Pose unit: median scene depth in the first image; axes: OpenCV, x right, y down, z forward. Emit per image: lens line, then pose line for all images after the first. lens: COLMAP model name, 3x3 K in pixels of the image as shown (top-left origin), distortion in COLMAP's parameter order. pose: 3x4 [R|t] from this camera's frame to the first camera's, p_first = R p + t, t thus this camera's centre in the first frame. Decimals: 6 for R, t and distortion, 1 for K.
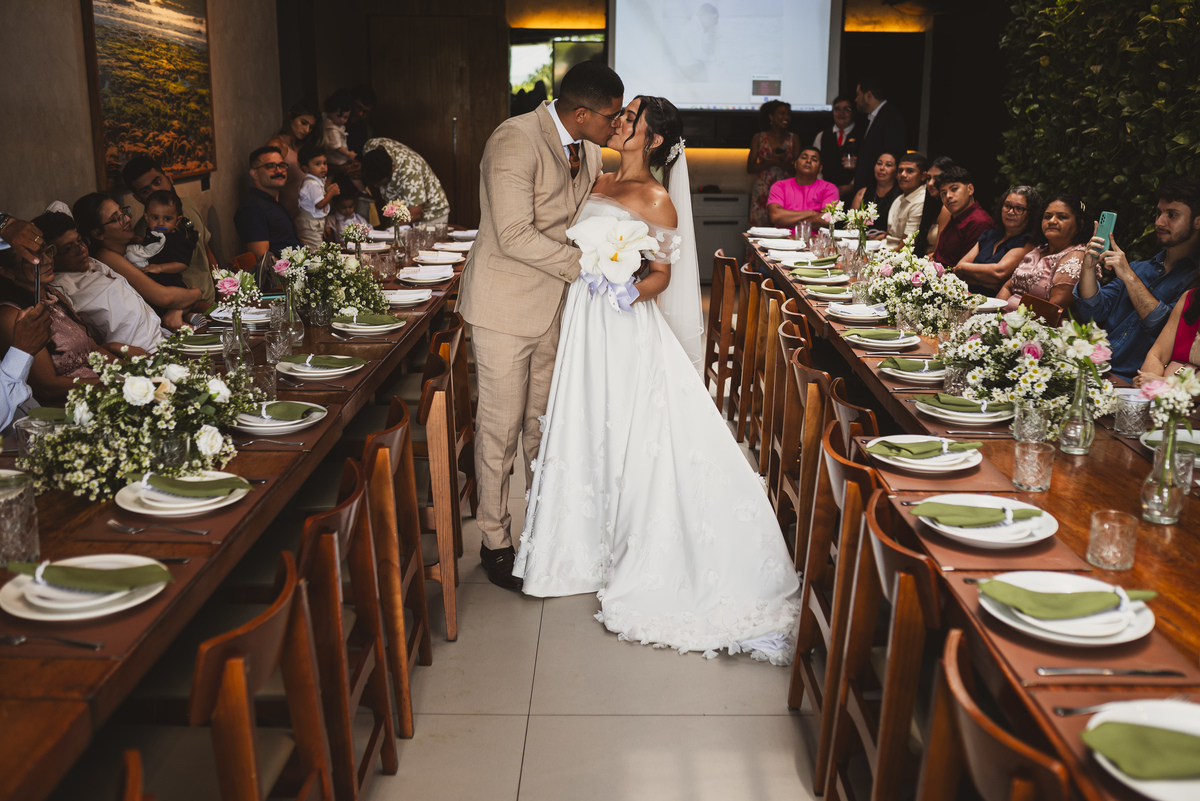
lens RADIAL K [[1180.3, 0, 600.0], [0, 1180.3, 400.5], [0, 0, 1]] dist [-0.041482, 0.032701]
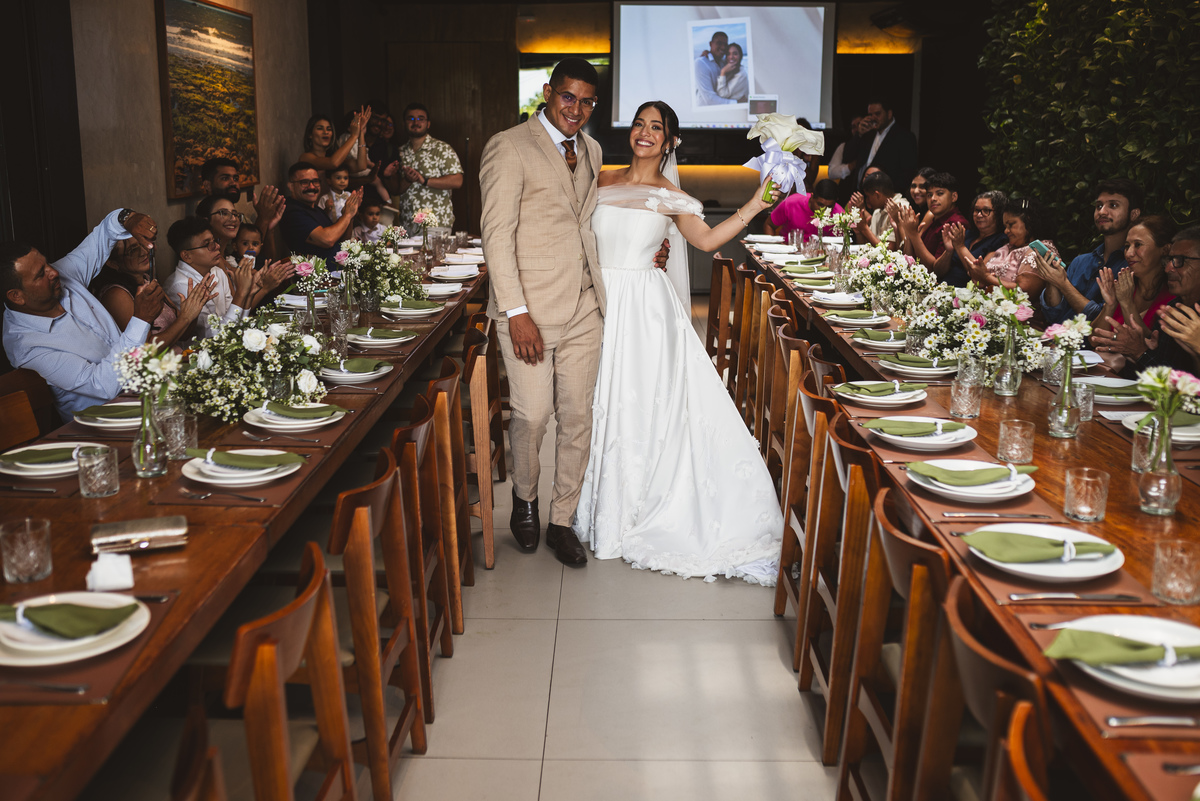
lens RADIAL K [[1212.4, 0, 575.1], [0, 1212.4, 401.5], [0, 0, 1]] dist [-0.044681, 0.026082]
pose [[0.999789, -0.002890, -0.020352, -0.011485], [0.002382, 0.999687, -0.024911, 0.051247], [0.020417, 0.024857, 0.999482, -0.165847]]
